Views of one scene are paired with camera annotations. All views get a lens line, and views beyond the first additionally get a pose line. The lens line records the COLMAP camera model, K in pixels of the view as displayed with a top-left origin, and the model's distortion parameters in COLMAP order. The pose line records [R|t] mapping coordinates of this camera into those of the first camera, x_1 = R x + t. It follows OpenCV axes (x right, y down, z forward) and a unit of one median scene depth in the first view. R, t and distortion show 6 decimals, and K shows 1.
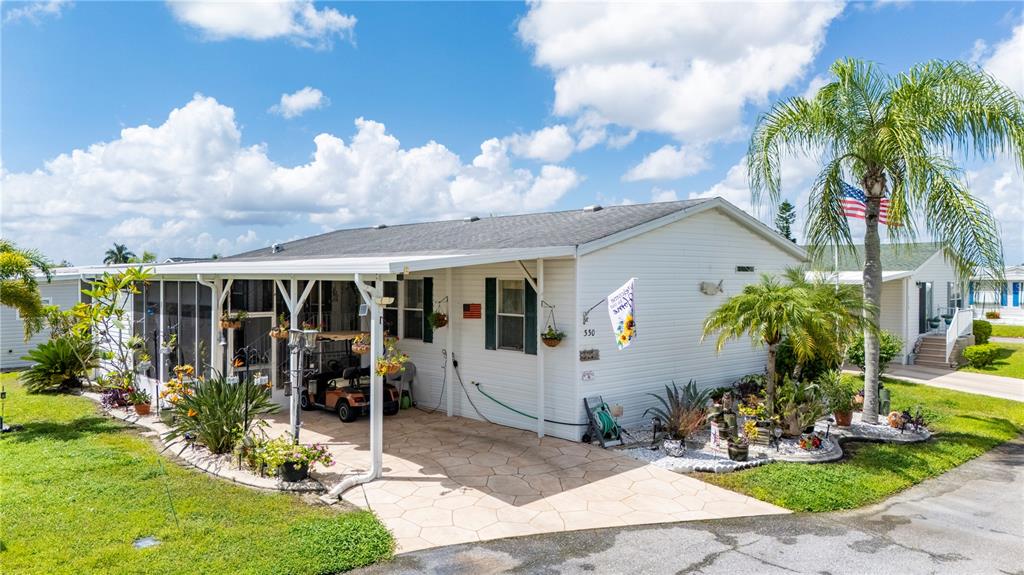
lens RADIAL K [[746.6, 0, 513.9], [0, 746.6, 246.8], [0, 0, 1]] dist [0.000726, 0.026759]
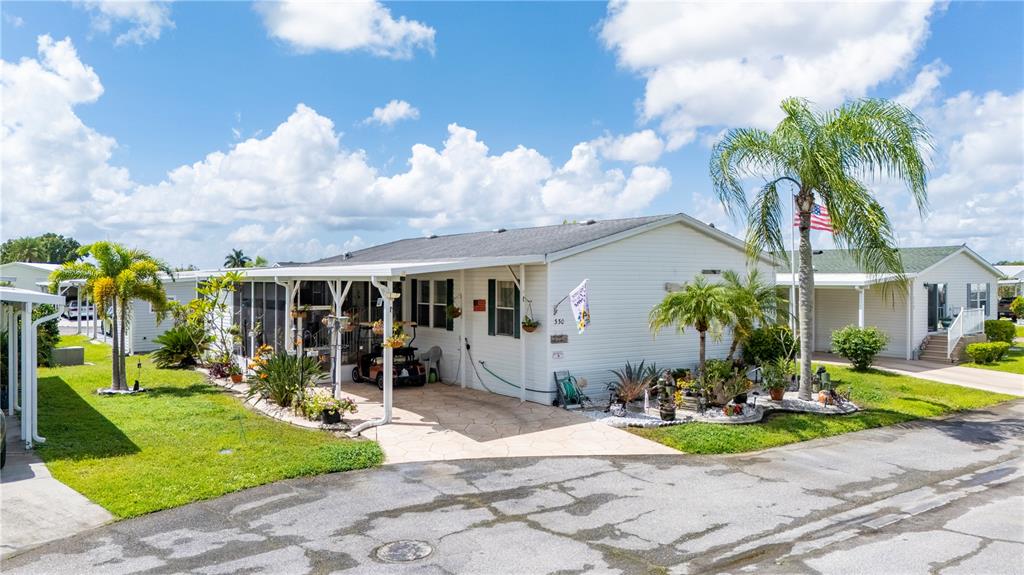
lens RADIAL K [[737.3, 0, 507.3], [0, 737.3, 288.0], [0, 0, 1]] dist [0.033553, -0.005165]
pose [[0.990768, 0.000768, -0.135569, 0.158670], [0.006327, 0.998632, 0.051896, -0.008047], [0.135424, -0.052274, 0.989408, -0.226517]]
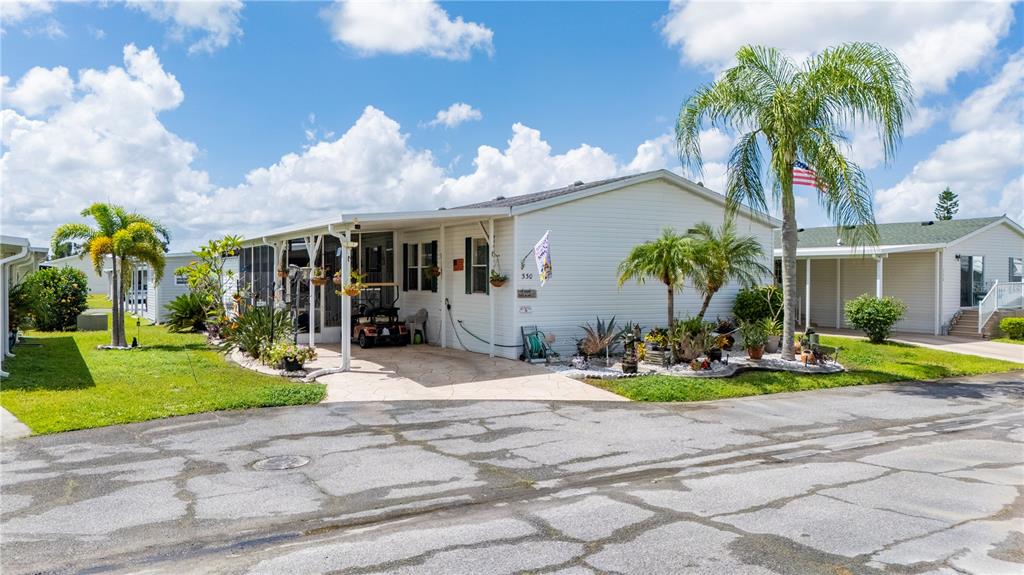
lens RADIAL K [[734.5, 0, 504.5], [0, 734.5, 259.3], [0, 0, 1]] dist [0.036123, -0.003627]
pose [[0.973902, -0.005638, -0.226898, 0.300631], [0.008925, 0.999870, 0.013464, 0.059519], [0.226792, -0.015138, 0.973826, -0.198500]]
